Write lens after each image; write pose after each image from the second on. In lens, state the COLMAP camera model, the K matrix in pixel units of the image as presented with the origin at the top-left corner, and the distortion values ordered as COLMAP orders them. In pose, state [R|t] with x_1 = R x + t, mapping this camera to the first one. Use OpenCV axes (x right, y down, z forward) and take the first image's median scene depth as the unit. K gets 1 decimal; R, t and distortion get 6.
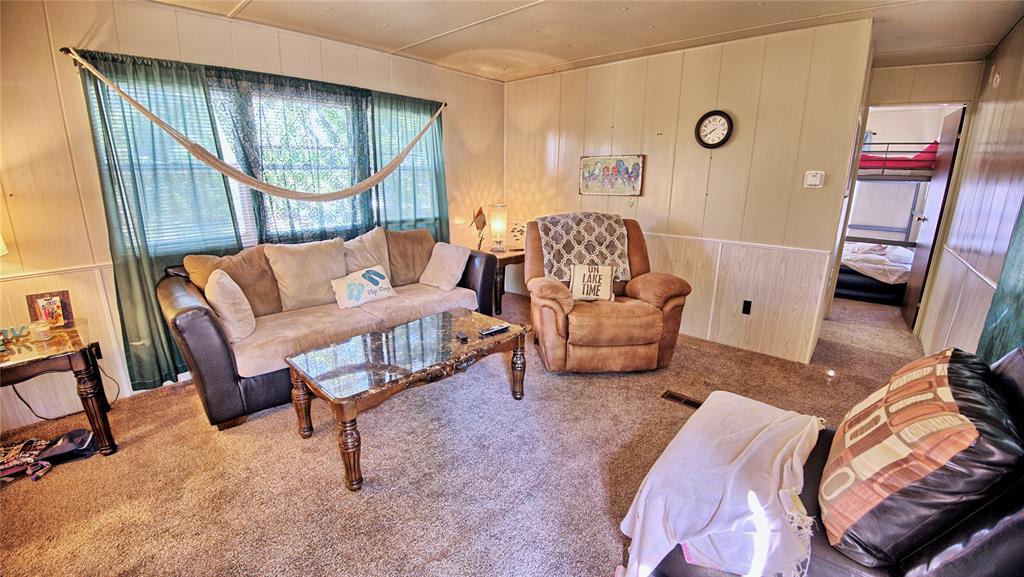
lens RADIAL K [[416.4, 0, 512.0], [0, 416.4, 288.5], [0, 0, 1]] dist [-0.040763, -0.000038]
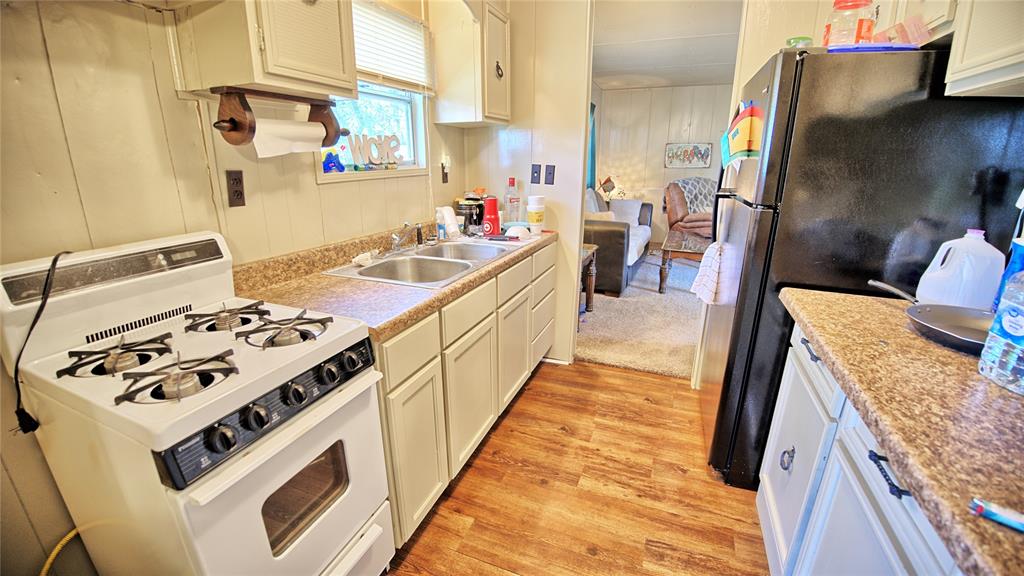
lens RADIAL K [[416.4, 0, 512.0], [0, 416.4, 288.0], [0, 0, 1]] dist [-0.040763, -0.000038]
pose [[0.940029, -0.112723, 0.321931, -0.971149], [0.099028, 0.993354, 0.058661, 0.083223], [-0.326404, -0.023263, 0.944944, -0.324159]]
